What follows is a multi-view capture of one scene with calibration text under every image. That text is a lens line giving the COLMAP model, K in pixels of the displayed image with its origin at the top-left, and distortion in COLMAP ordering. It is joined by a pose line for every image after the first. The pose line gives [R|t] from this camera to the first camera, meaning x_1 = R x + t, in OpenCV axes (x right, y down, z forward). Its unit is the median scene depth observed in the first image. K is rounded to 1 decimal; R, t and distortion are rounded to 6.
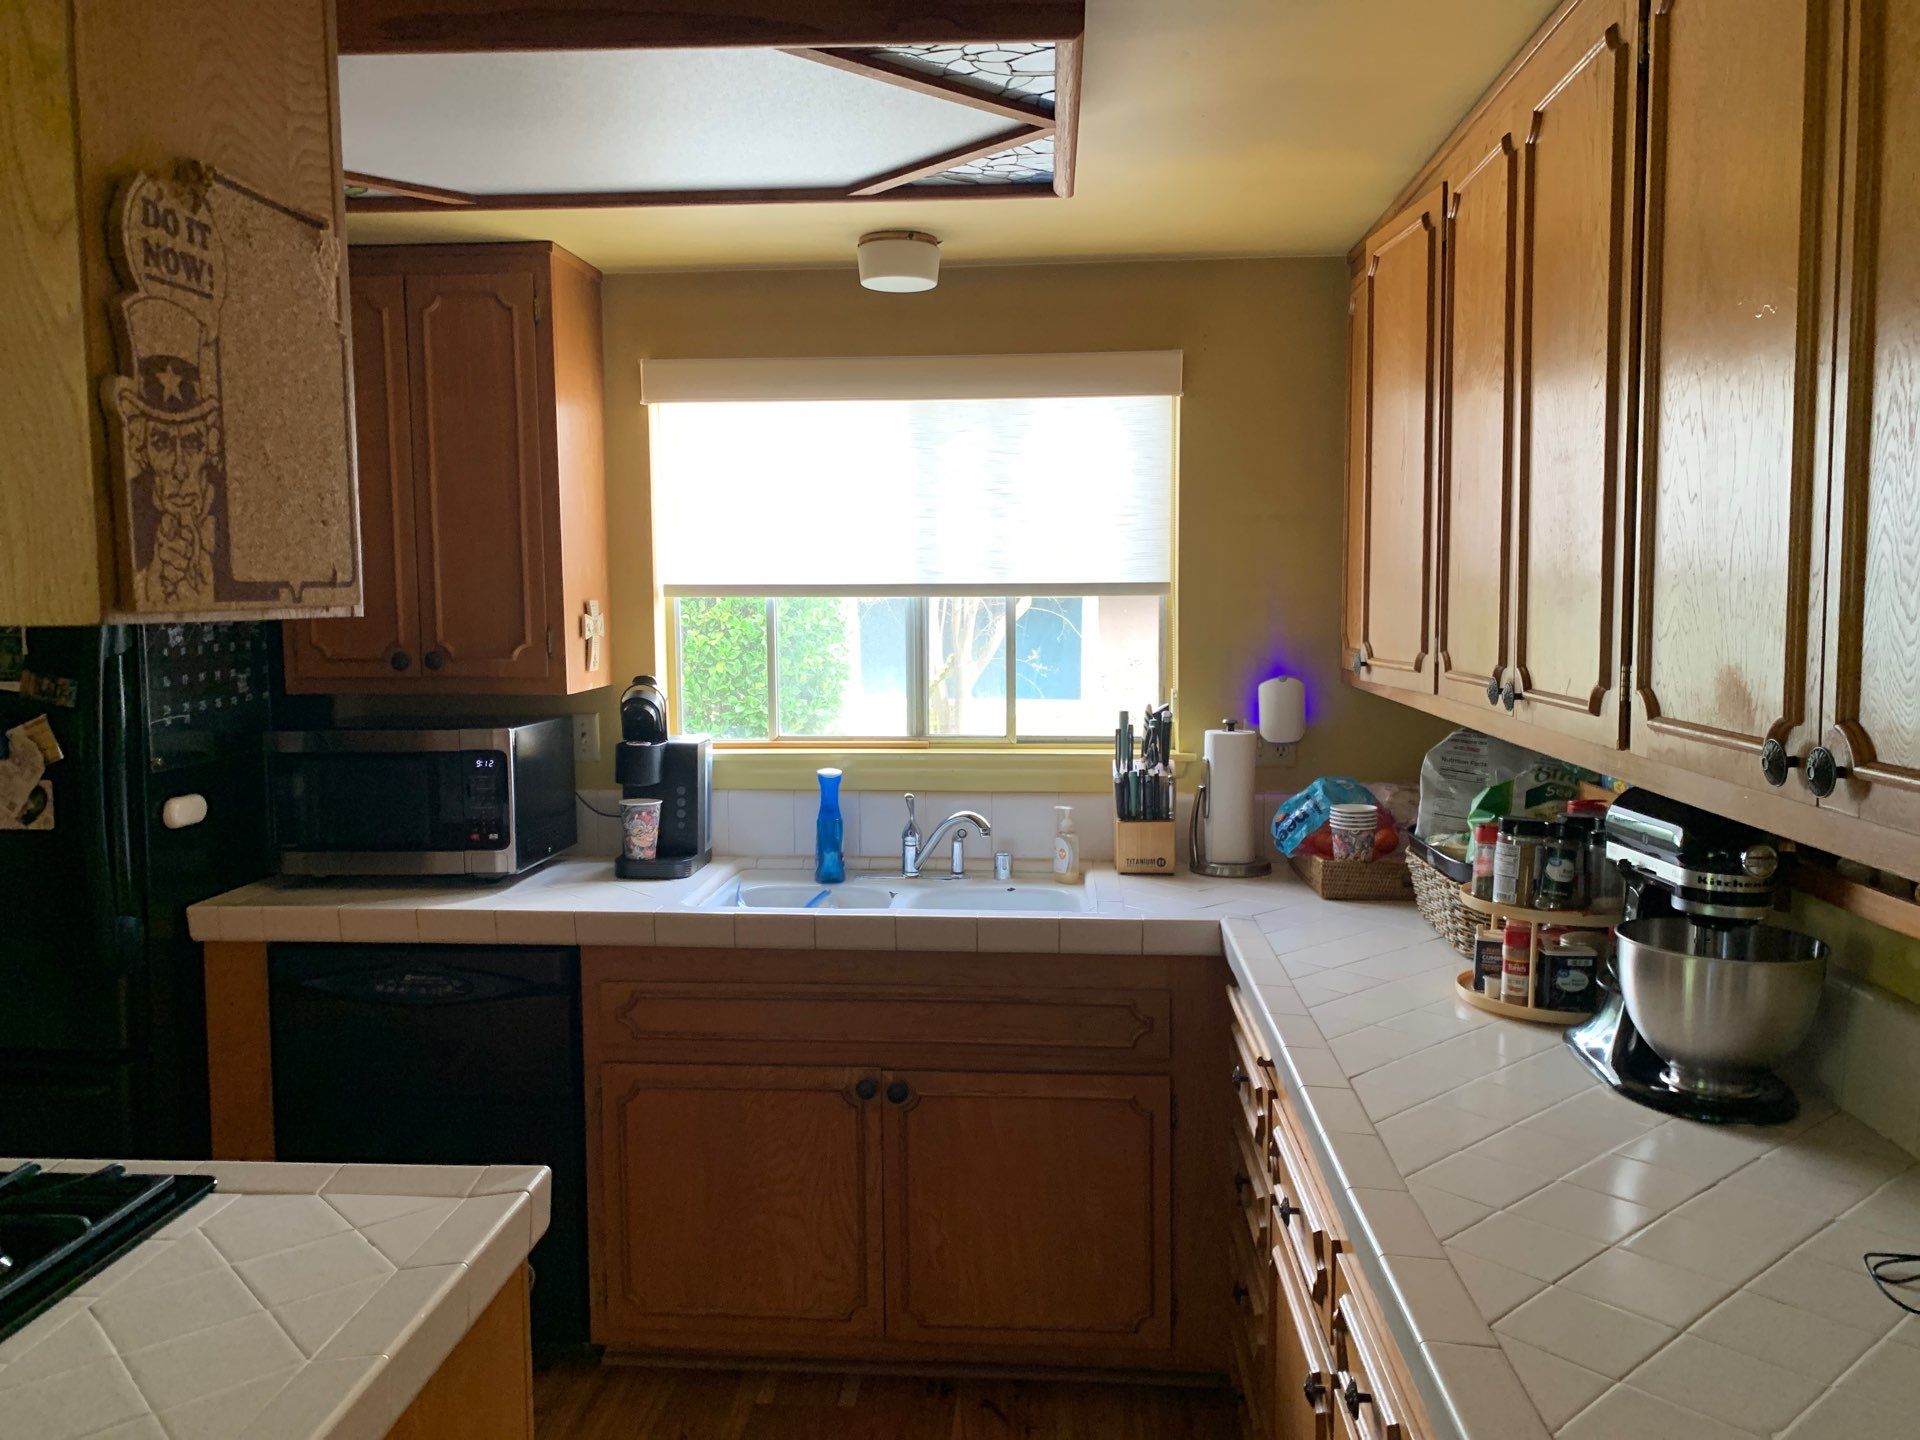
lens RADIAL K [[1495.8, 0, 948.8], [0, 1495.8, 730.4], [0, 0, 1]] dist [0.028624, -0.015490]
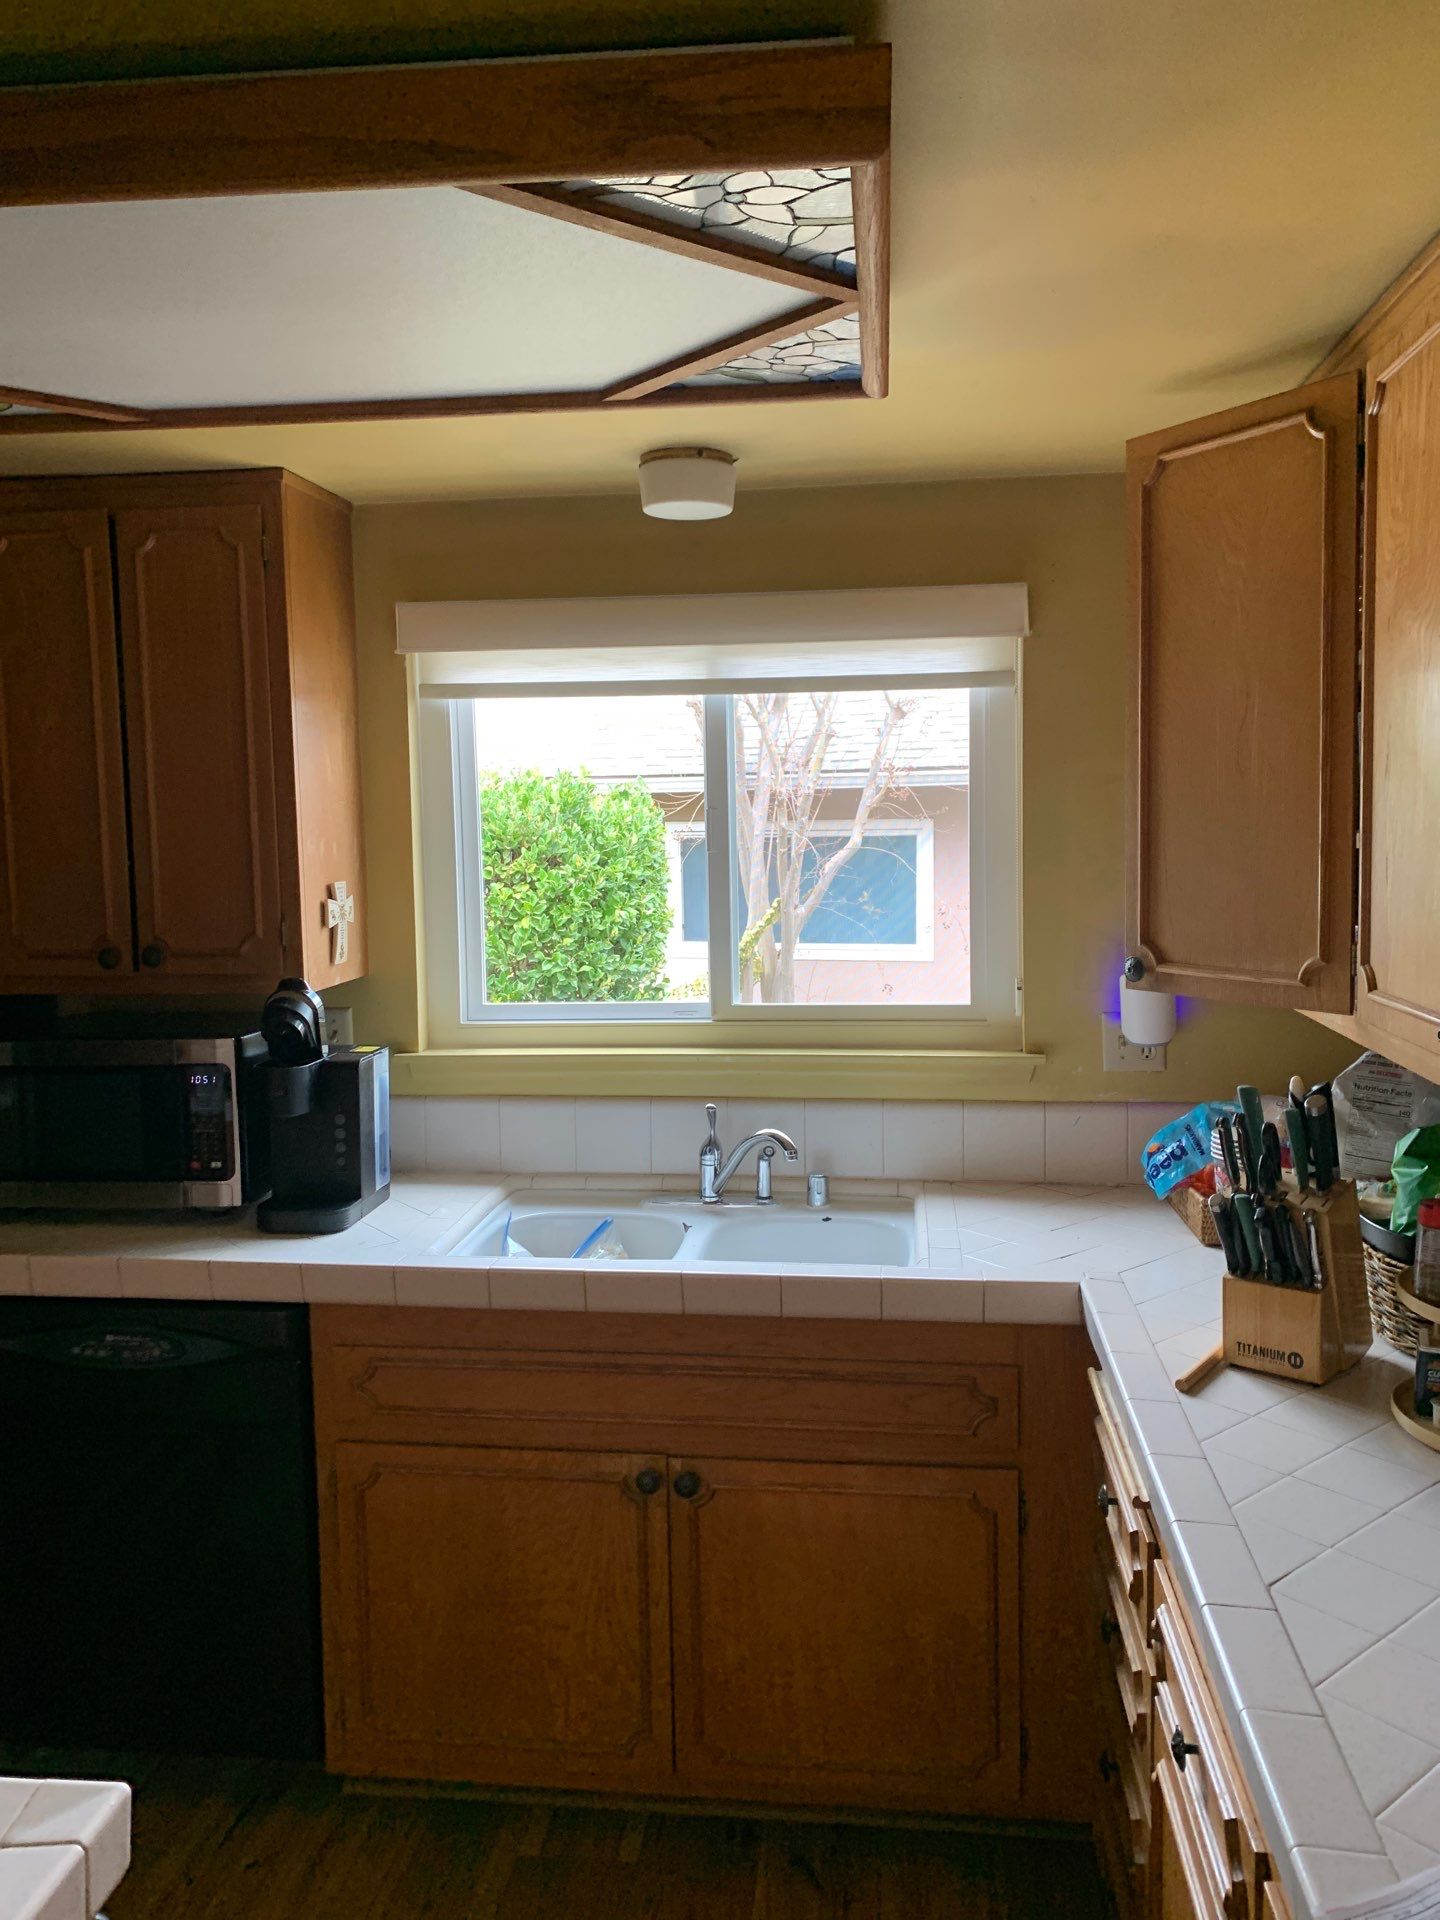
lens RADIAL K [[1495.8, 0, 729.1], [0, 1495.8, 943.9], [0, 0, 1]] dist [0.028624, -0.015490]
pose [[0.999248, -0.005488, -0.038381, 0.022331], [0.005235, 0.999964, -0.006676, -0.050186], [0.038416, 0.006470, 0.999241, 0.166413]]
